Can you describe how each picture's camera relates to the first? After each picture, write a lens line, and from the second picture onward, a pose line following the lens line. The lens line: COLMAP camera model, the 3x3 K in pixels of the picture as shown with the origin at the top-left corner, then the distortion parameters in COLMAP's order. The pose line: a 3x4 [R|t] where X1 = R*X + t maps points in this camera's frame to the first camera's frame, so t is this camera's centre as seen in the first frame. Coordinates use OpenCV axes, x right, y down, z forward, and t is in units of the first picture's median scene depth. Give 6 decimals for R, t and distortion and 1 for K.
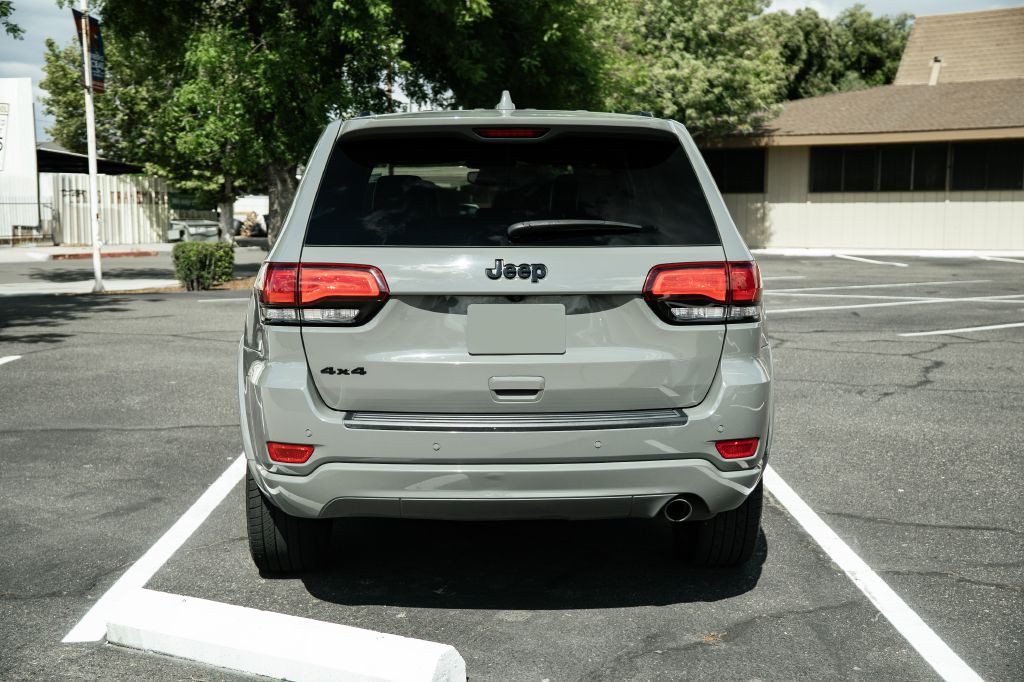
lens RADIAL K [[1247.9, 0, 453.4], [0, 1247.9, 342.1], [0, 0, 1]] dist [0.125138, 0.011789]
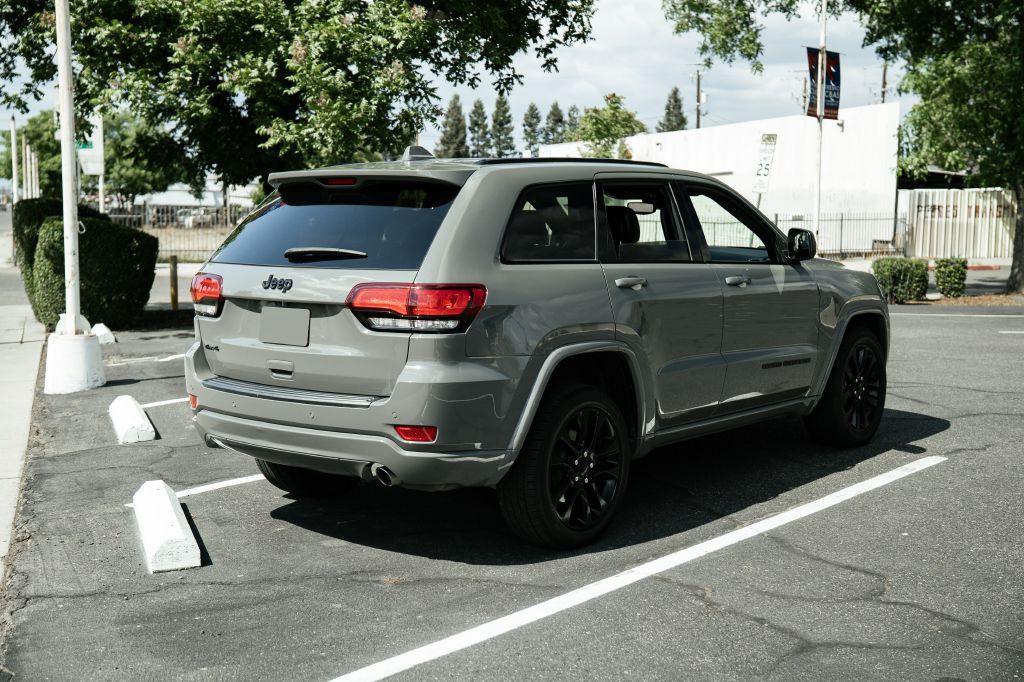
lens RADIAL K [[1170.4, 0, 464.0], [0, 1170.4, 342.7], [0, 0, 1]] dist [0.085267, 0.027470]
pose [[0.755964, 0.070969, -0.650755, 0.812492], [-0.073506, 0.997022, 0.023341, -0.028932], [0.650473, 0.030190, 0.758929, 0.116991]]
